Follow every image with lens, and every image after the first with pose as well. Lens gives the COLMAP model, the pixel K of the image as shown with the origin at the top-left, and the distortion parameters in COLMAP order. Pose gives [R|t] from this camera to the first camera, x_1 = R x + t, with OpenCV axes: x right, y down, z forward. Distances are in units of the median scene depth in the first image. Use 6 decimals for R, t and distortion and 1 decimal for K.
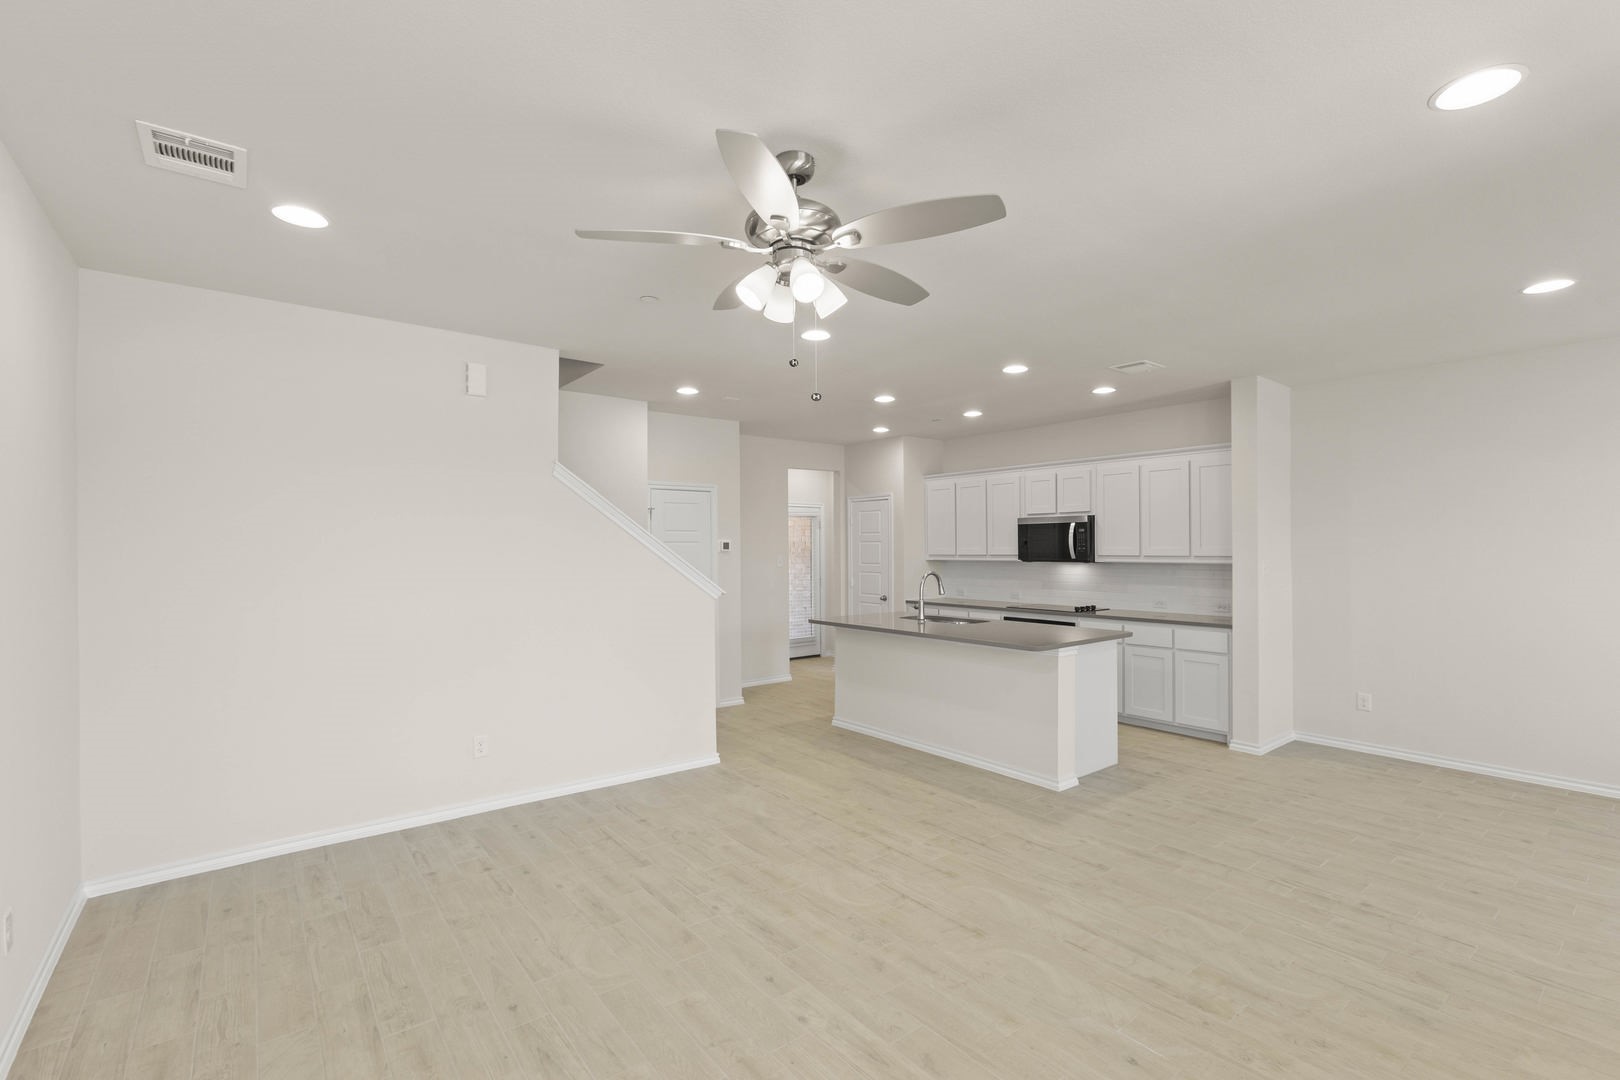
lens RADIAL K [[717.9, 0, 817.2], [0, 717.9, 547.9], [0, 0, 1]] dist [-0.001325, -0.000002]
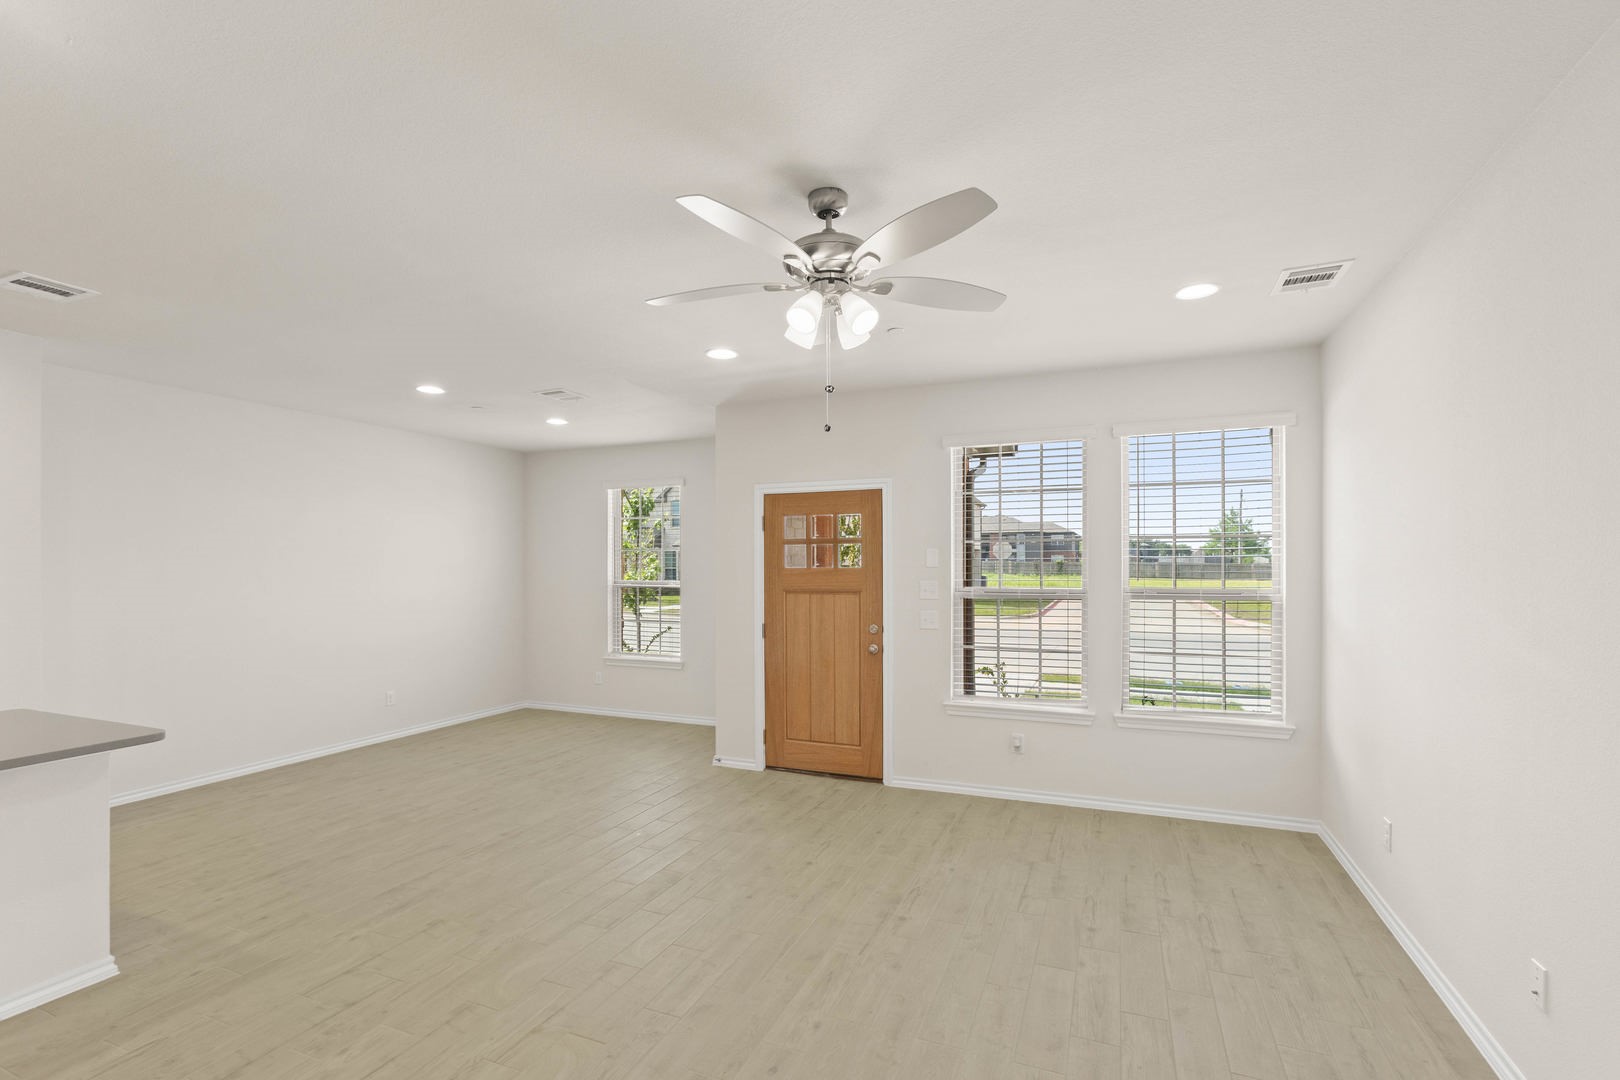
lens RADIAL K [[728.1, 0, 812.4], [0, 728.1, 565.9], [0, 0, 1]] dist [0.000939, 0.000236]
pose [[-0.477326, 0.006771, 0.878700, -0.348012], [0.008571, 0.999959, -0.003049, 0.001897], [-0.878685, 0.006076, -0.477364, 0.558027]]
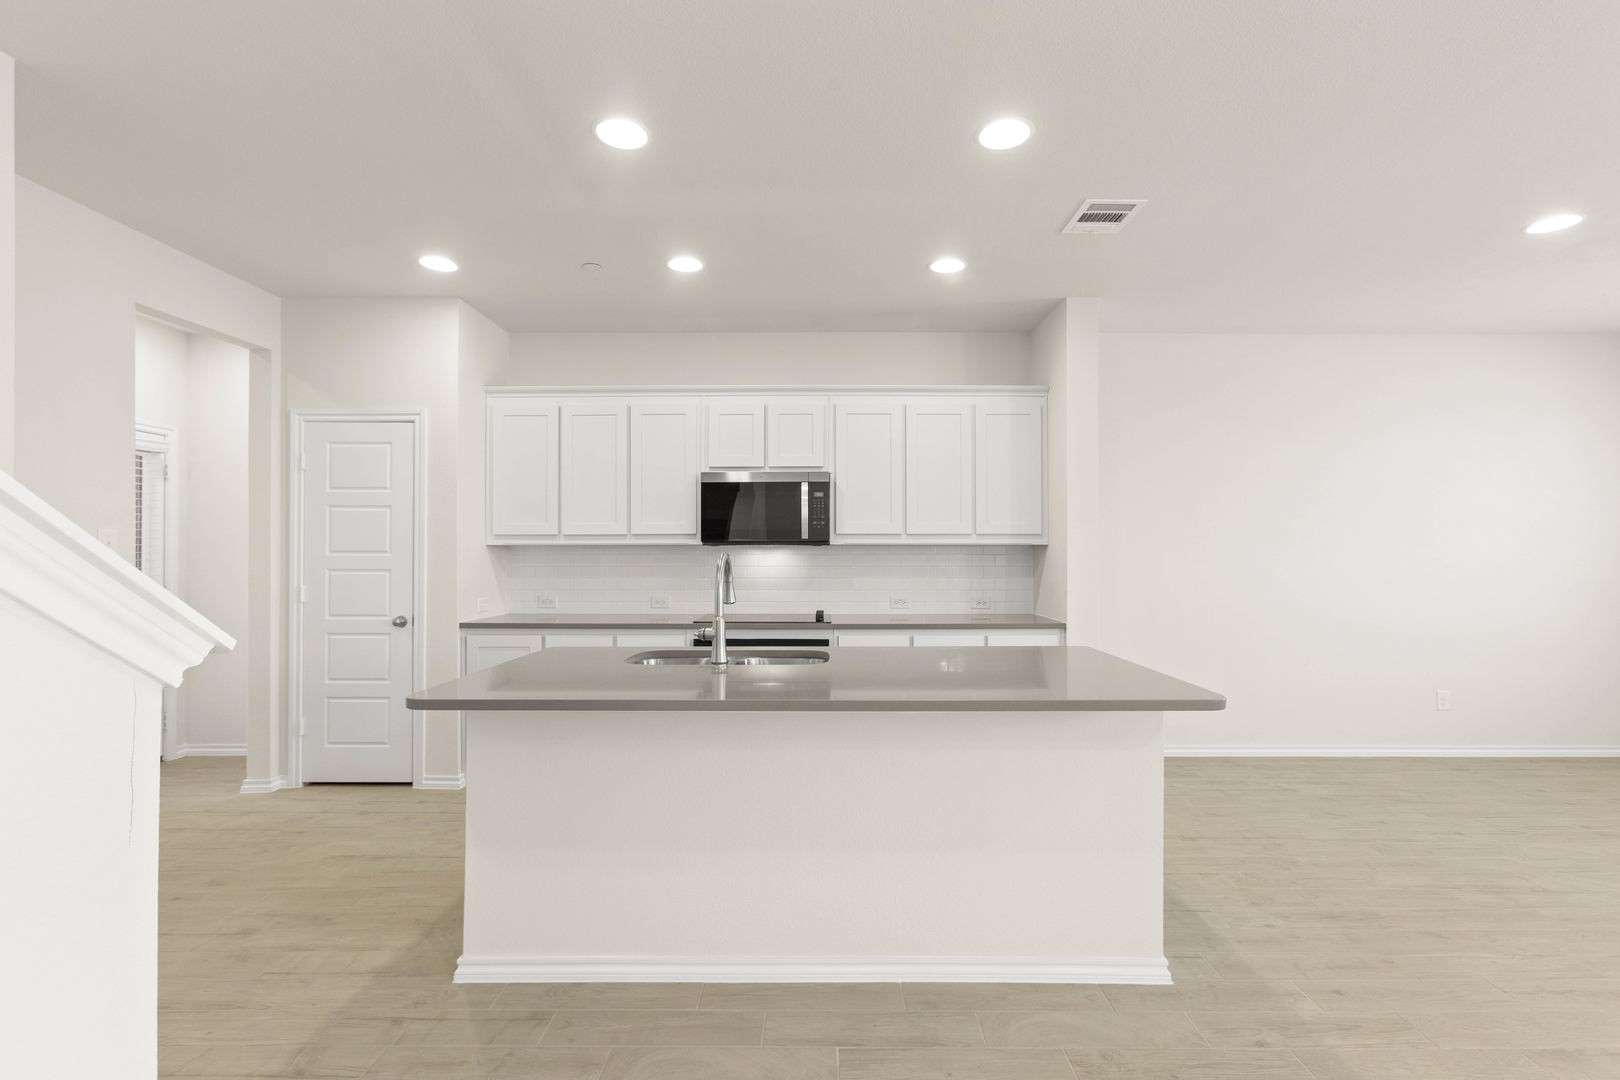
lens RADIAL K [[717.9, 0, 817.2], [0, 717.9, 547.9], [0, 0, 1]] dist [-0.001325, -0.000002]
pose [[0.626740, 0.009379, 0.779172, -0.146634], [-0.002187, 0.999945, -0.010278, 0.031937], [-0.779225, 0.004738, 0.626726, 0.631204]]
